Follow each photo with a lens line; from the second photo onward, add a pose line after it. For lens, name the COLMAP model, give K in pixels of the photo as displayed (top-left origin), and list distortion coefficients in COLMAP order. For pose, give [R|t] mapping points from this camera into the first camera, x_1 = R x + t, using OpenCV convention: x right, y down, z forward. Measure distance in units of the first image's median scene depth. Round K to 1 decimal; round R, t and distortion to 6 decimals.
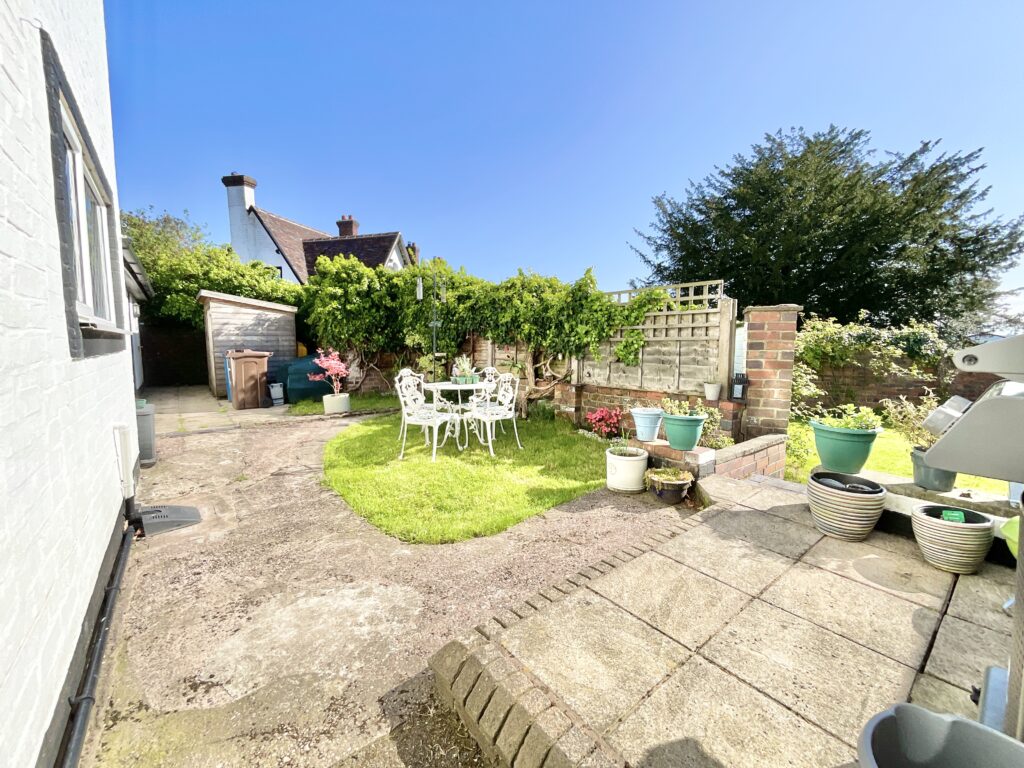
lens RADIAL K [[415.7, 0, 512.2], [0, 415.7, 382.1], [0, 0, 1]] dist [0.000557, -0.000682]
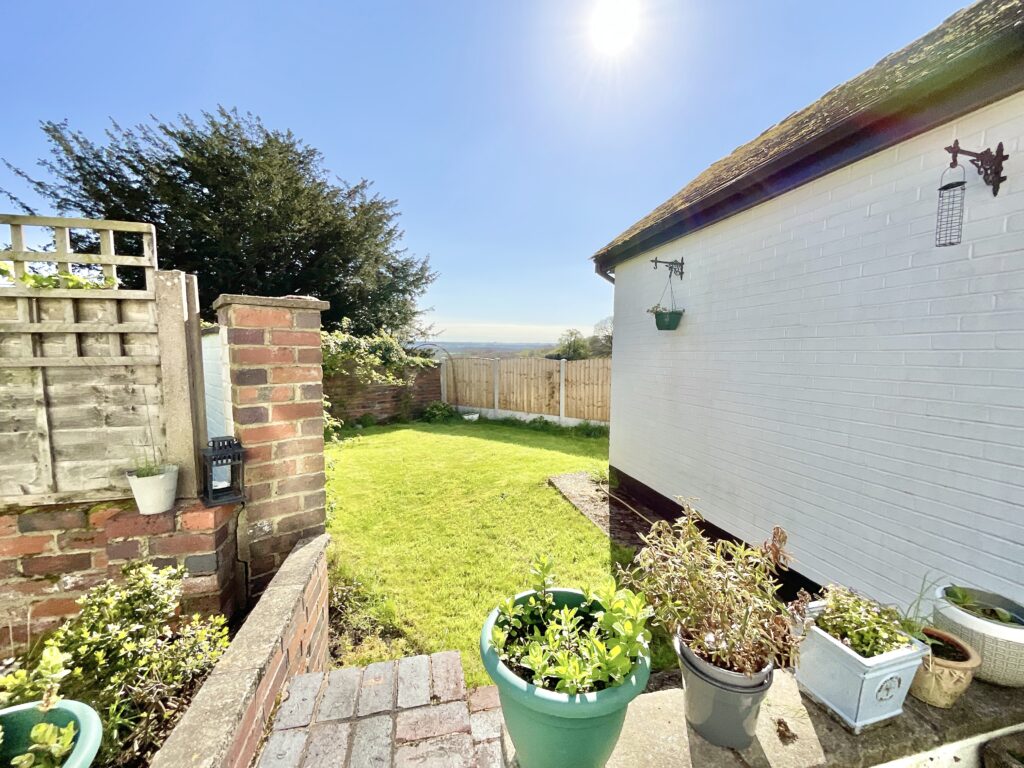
lens RADIAL K [[415.7, 0, 511.2], [0, 415.7, 382.5], [0, 0, 1]] dist [0.000557, -0.000682]
pose [[0.437930, -0.076703, 0.895731, 0.119350], [0.083529, 0.995515, 0.044410, -0.031900], [-0.895120, 0.055371, 0.442373, 0.215244]]
